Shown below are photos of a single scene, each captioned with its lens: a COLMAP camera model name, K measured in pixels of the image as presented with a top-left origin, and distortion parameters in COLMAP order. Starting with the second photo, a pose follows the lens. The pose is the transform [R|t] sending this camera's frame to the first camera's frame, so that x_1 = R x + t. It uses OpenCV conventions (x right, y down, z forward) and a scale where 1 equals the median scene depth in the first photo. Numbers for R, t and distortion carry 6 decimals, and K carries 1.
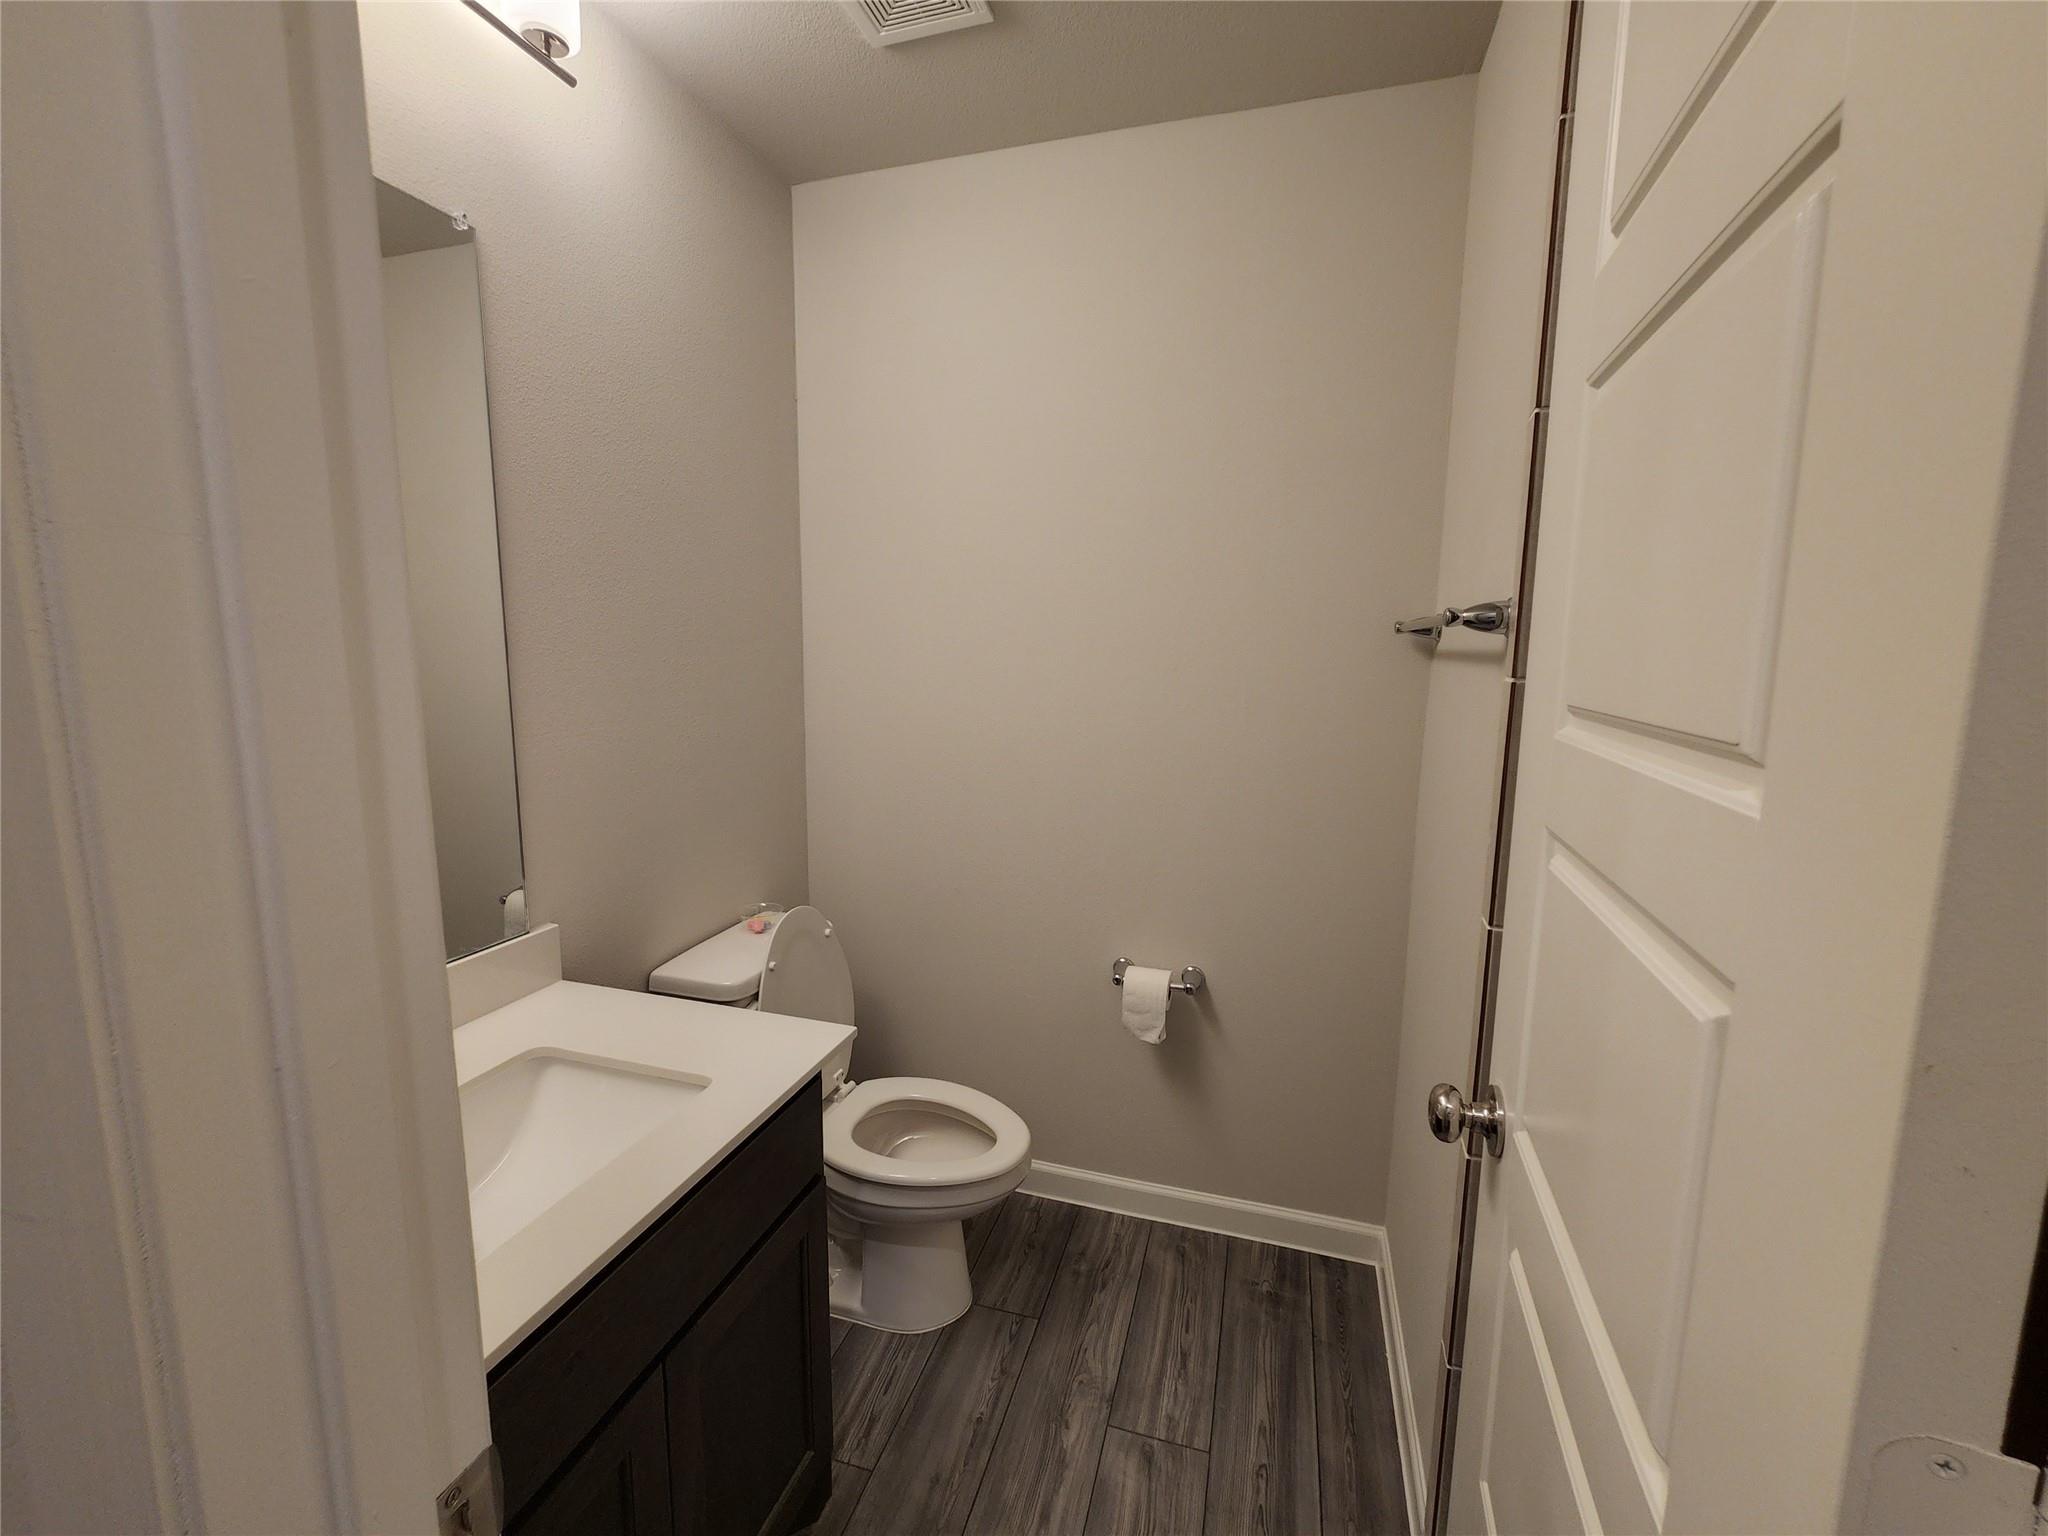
lens RADIAL K [[838.1, 0, 1024.0], [0, 838.1, 768.0], [0, 0, 1]] dist [-0.000893, 0.000243]
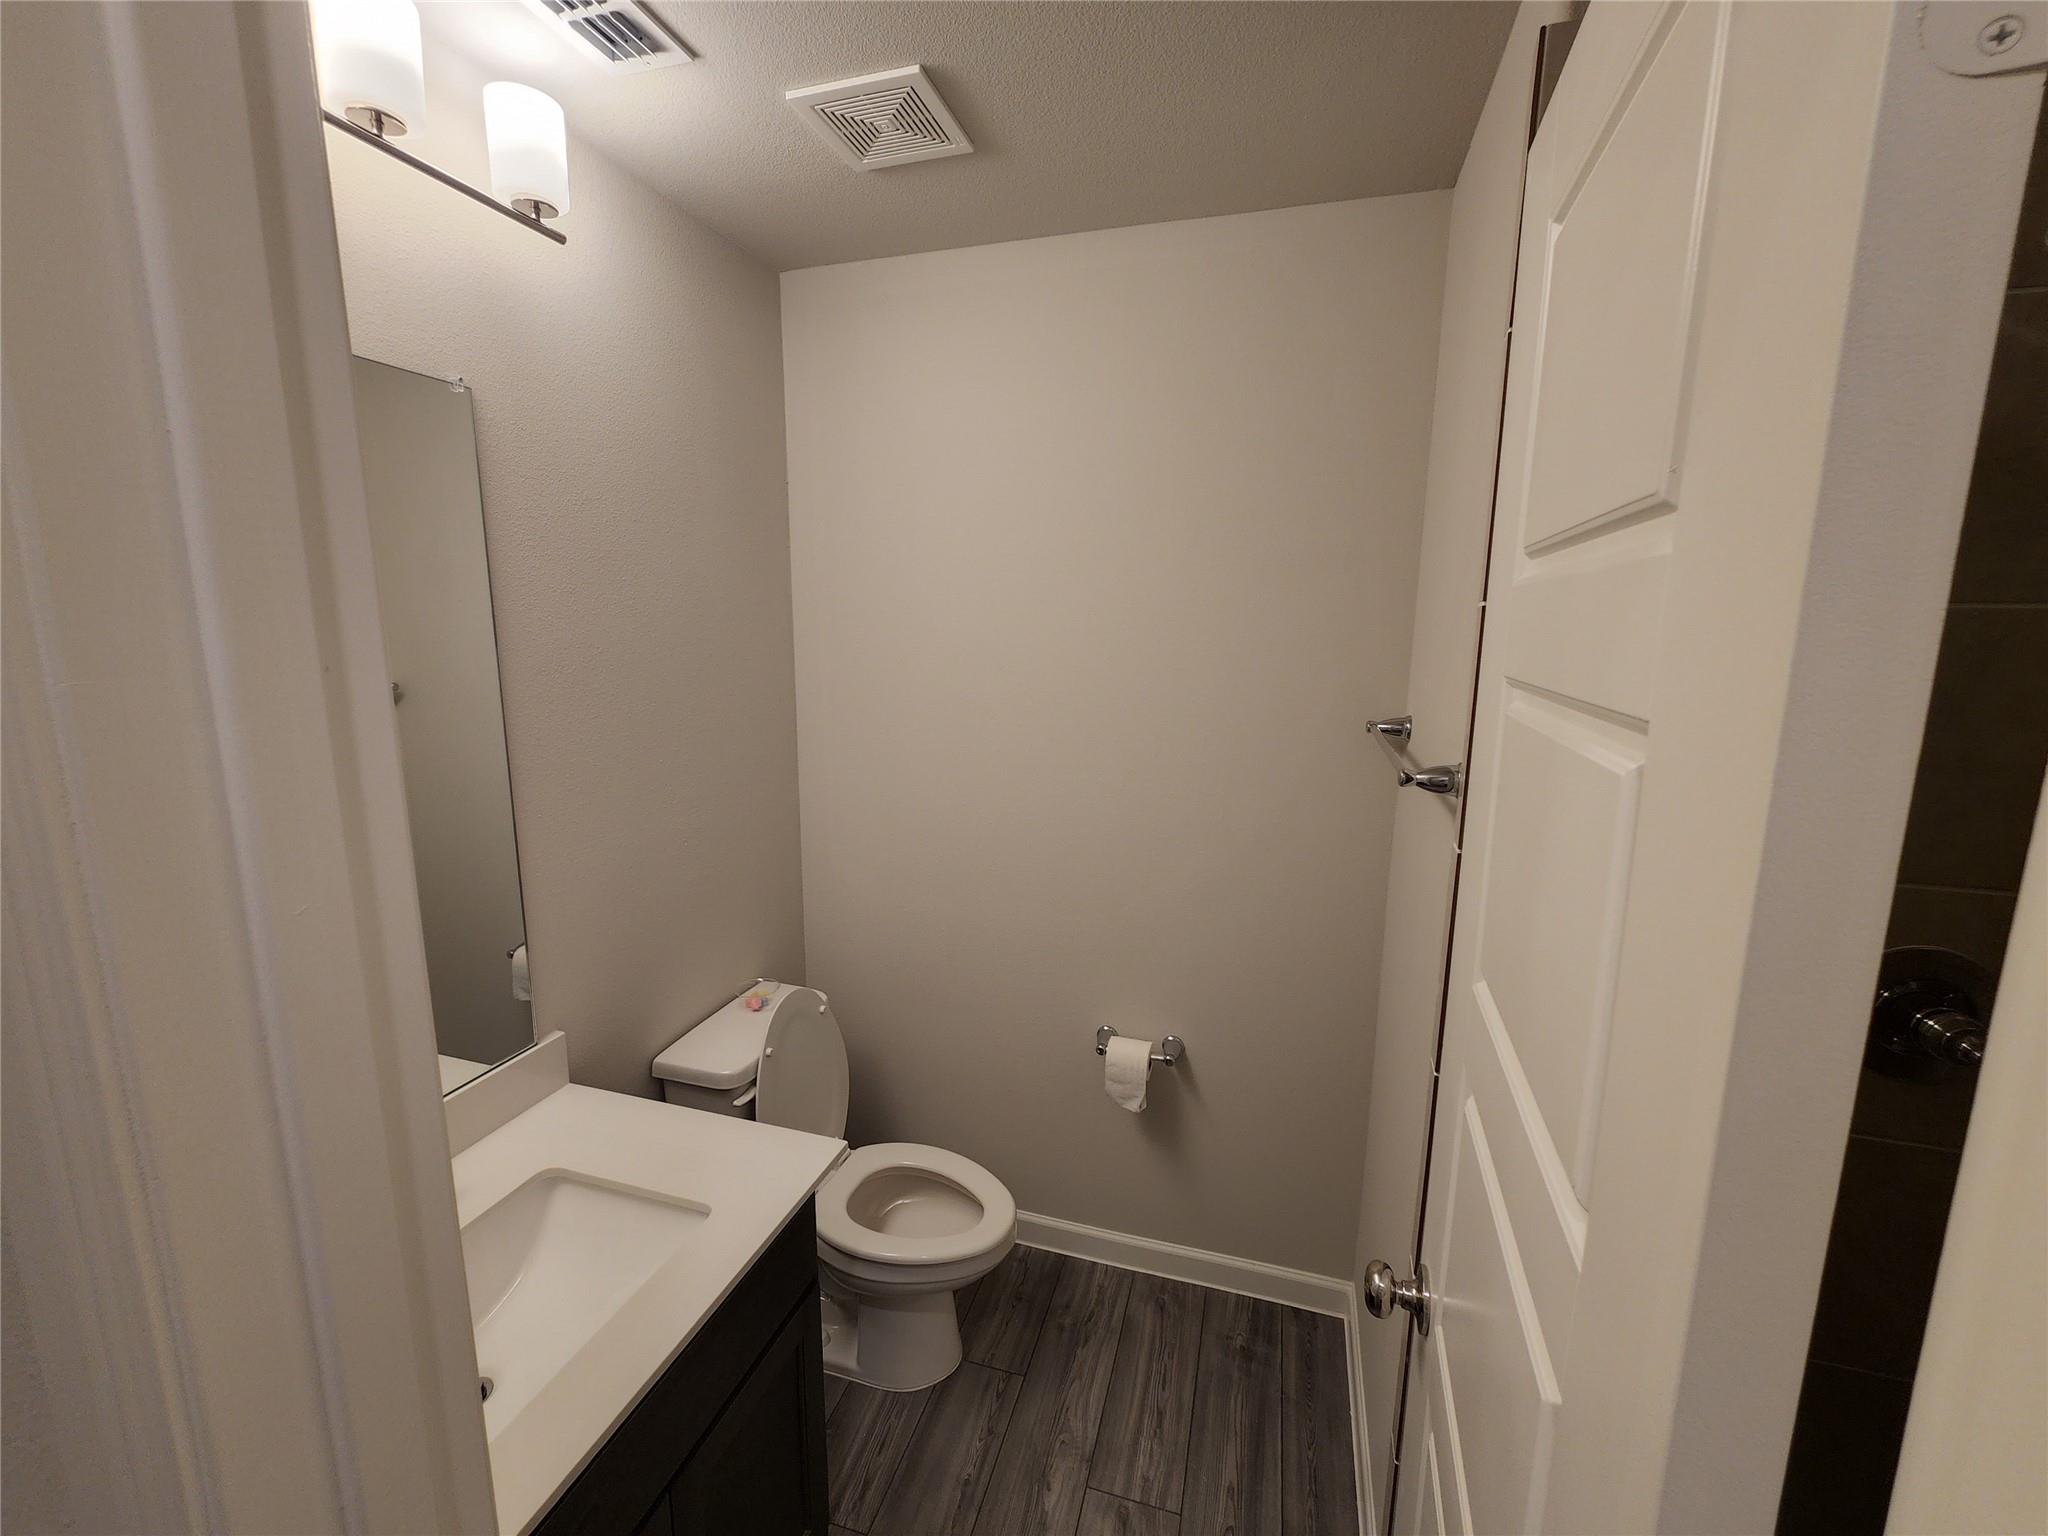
lens RADIAL K [[838.1, 0, 1024.0], [0, 838.1, 768.0], [0, 0, 1]] dist [-0.000893, 0.000243]
pose [[0.999997, -0.002172, -0.001159, 0.020650], [0.002211, 0.999410, 0.034281, -0.153280], [0.001084, -0.034284, 0.999412, -0.035838]]
